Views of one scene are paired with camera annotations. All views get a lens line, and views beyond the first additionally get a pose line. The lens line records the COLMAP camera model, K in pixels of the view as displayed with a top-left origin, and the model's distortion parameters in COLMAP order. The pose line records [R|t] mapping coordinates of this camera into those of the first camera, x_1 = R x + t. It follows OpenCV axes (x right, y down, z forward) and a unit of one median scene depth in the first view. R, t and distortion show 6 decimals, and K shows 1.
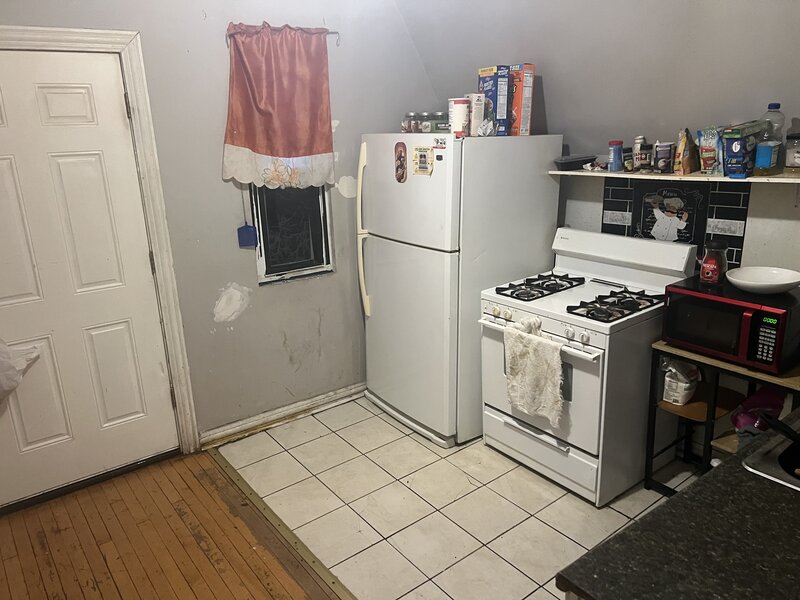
lens RADIAL K [[601.7, 0, 401.2], [0, 601.7, 299.5], [0, 0, 1]] dist [0.056472, -0.065091]
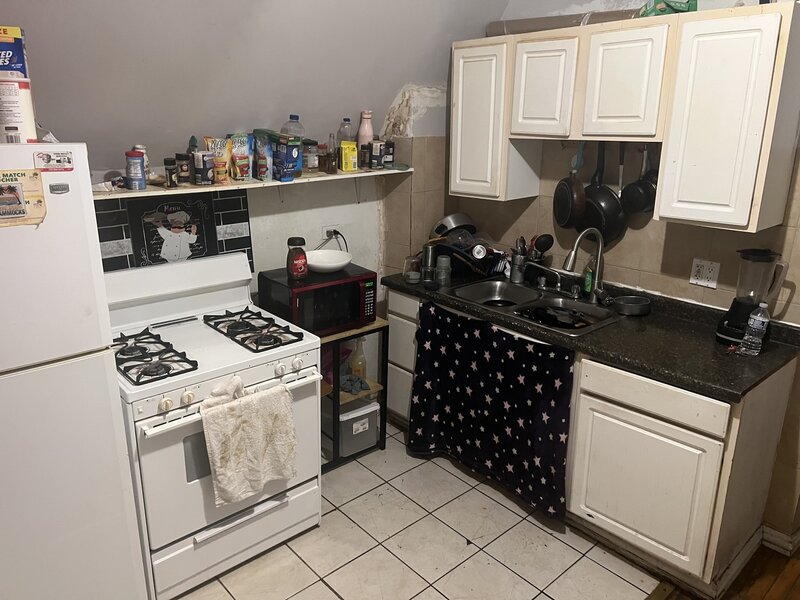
lens RADIAL K [[601.7, 0, 400.9], [0, 601.7, 297.1], [0, 0, 1]] dist [0.056472, -0.065091]
pose [[-0.086042, -0.255859, 0.962878, -0.502197], [0.273565, 0.923247, 0.269773, -0.209350], [-0.957998, 0.286621, -0.009444, 0.746764]]
